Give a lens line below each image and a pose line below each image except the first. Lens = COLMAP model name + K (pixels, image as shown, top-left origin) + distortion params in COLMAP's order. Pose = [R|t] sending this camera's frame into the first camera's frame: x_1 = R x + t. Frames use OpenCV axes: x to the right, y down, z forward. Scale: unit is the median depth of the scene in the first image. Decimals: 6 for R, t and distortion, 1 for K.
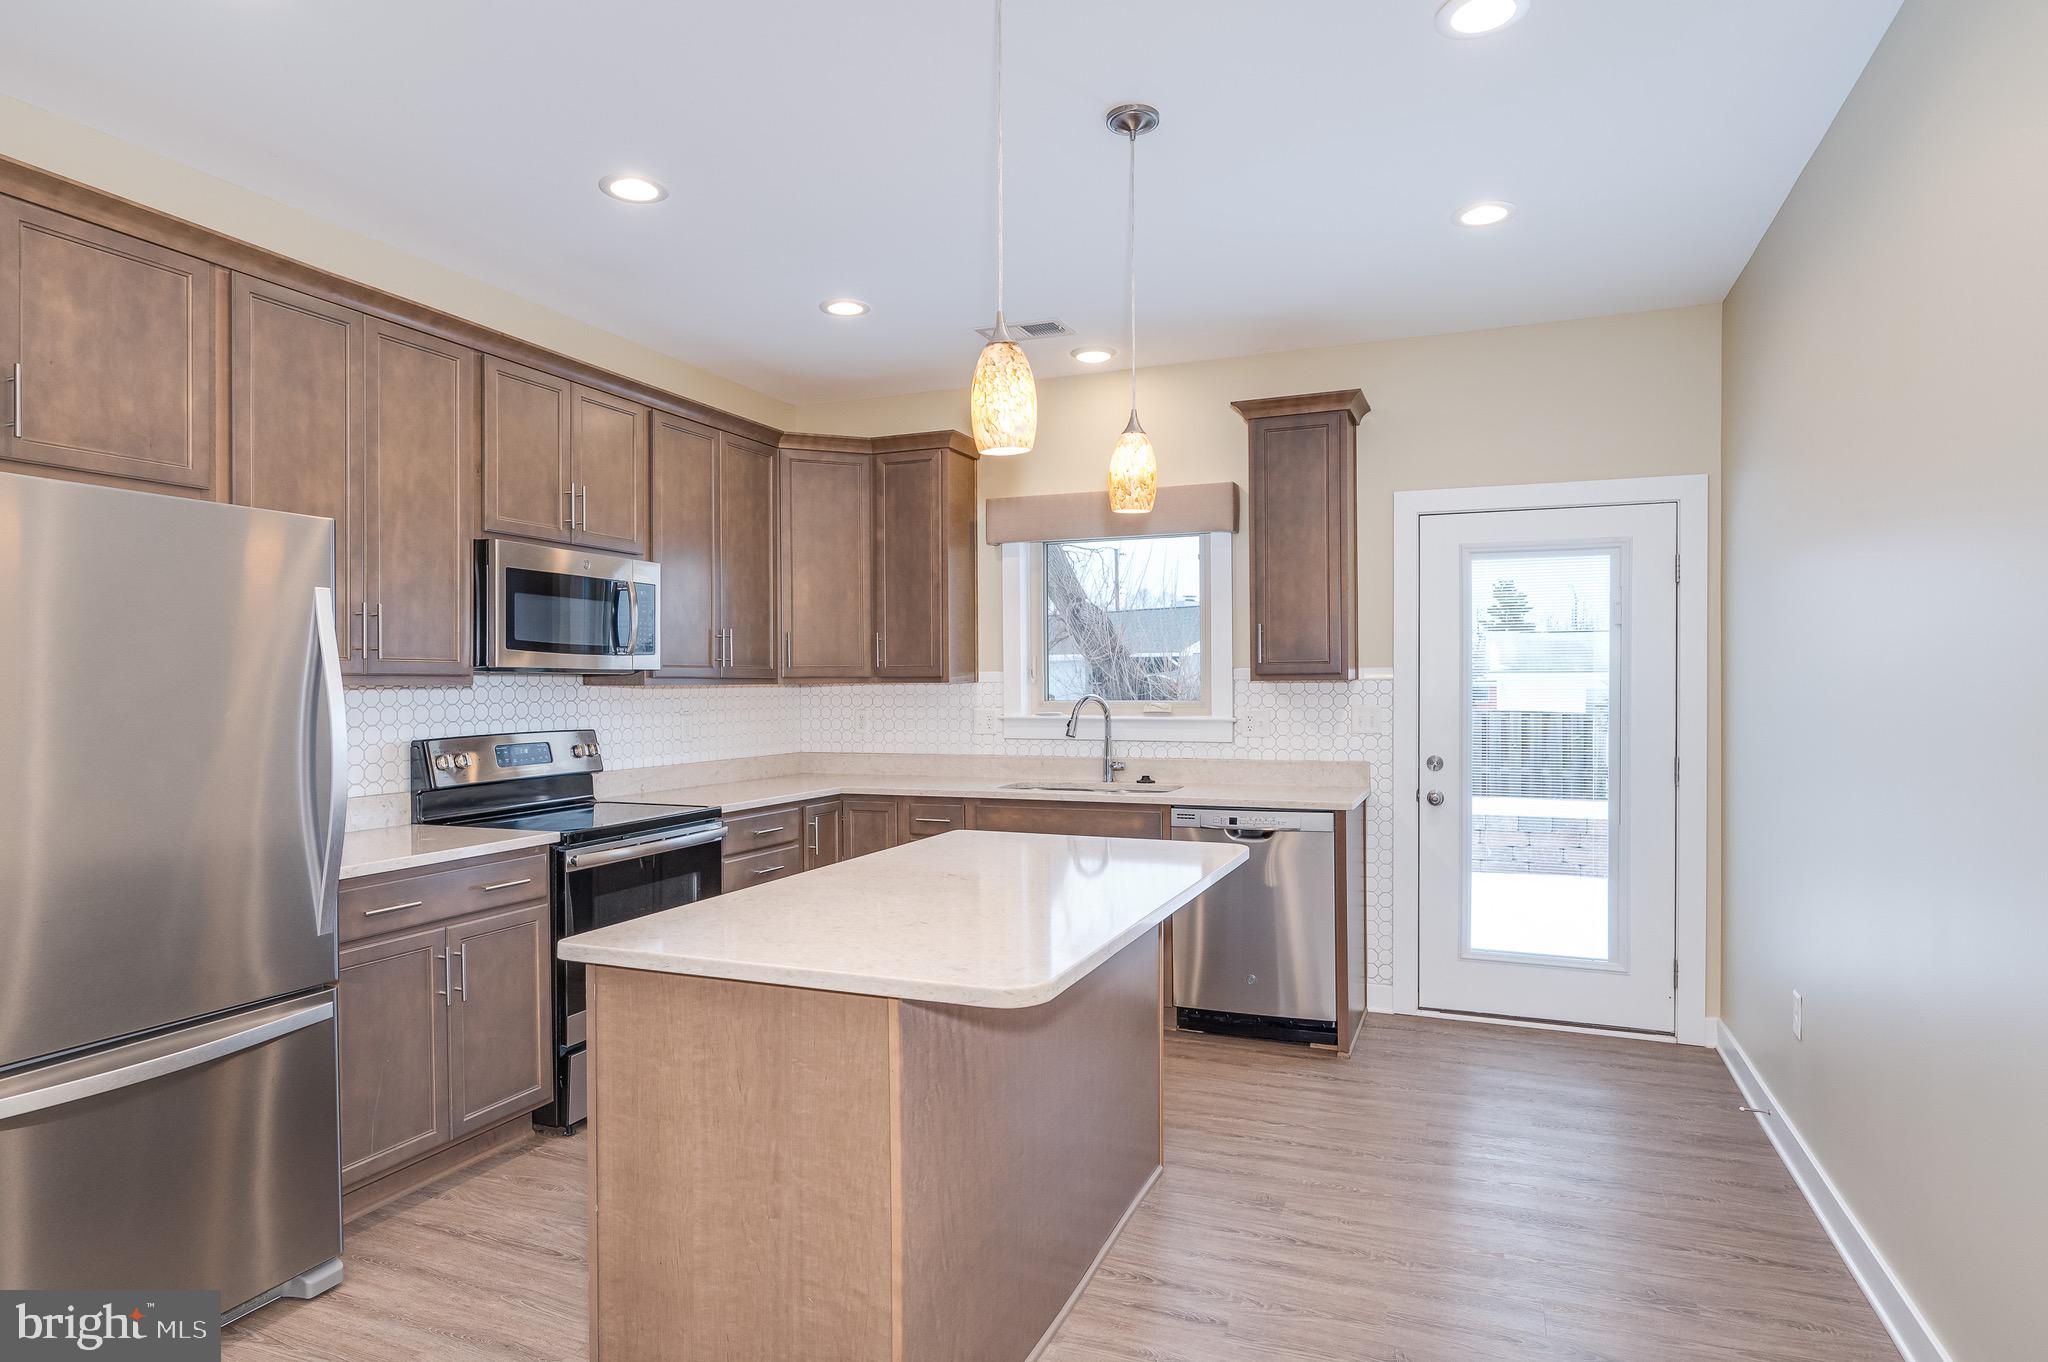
lens RADIAL K [[1194.1, 0, 939.9], [0, 1194.1, 683.4], [0, 0, 1]] dist [0.005702, 0.003285]
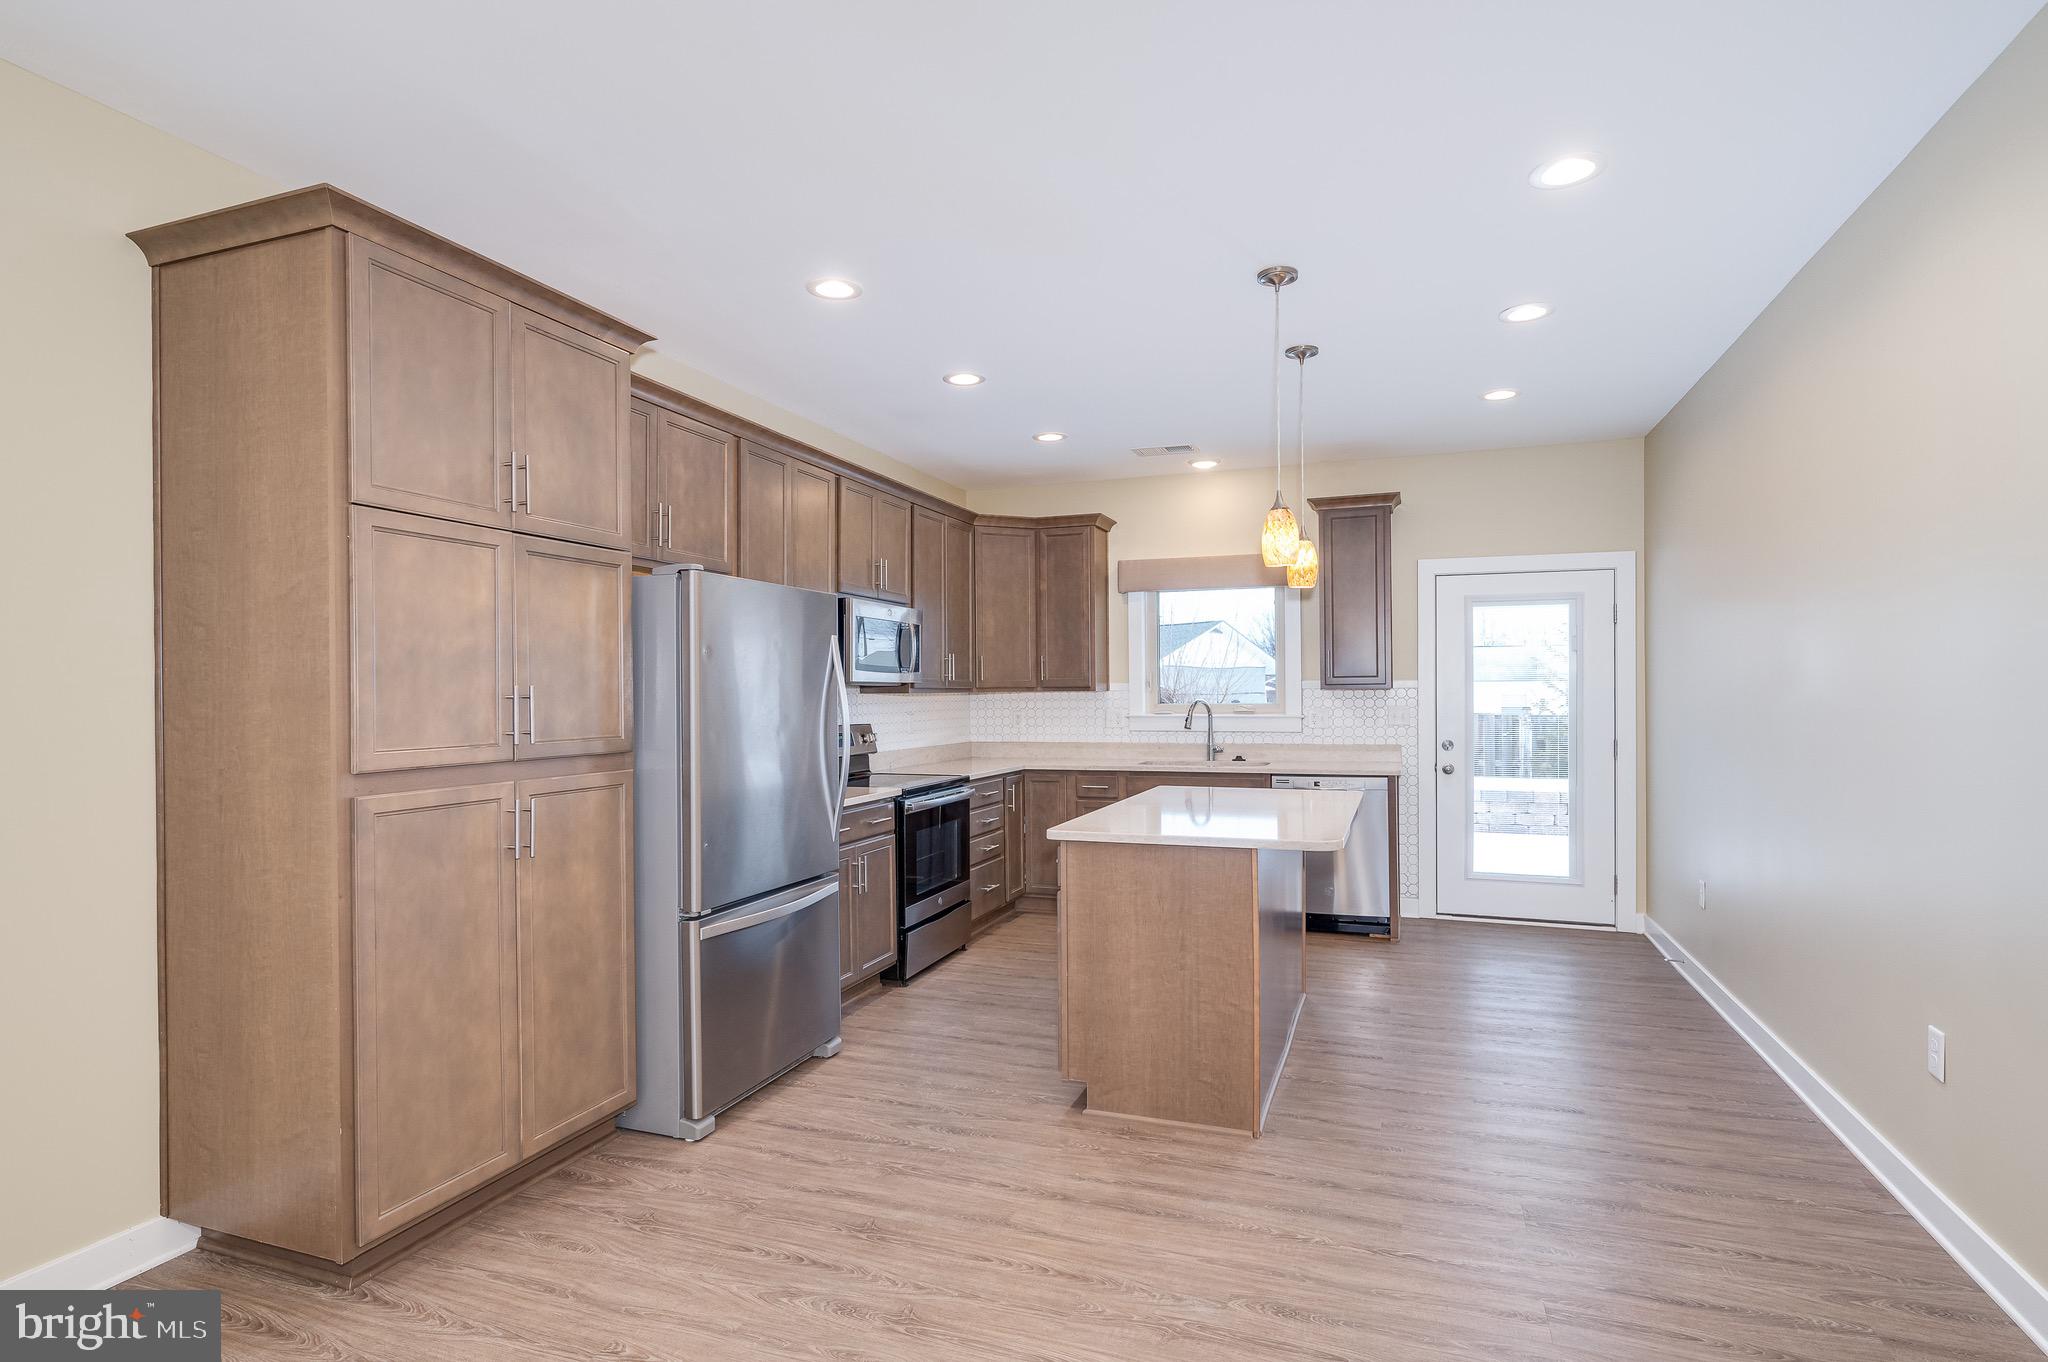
lens RADIAL K [[1061.2, 0, 935.1], [0, 1061.2, 687.2], [0, 0, 1]] dist [0.008149, 0.000273]
pose [[0.999892, -0.003114, 0.014391, -0.231034], [0.003196, 0.999979, -0.005658, 0.001546], [-0.014373, 0.005704, 0.999880, -0.288892]]
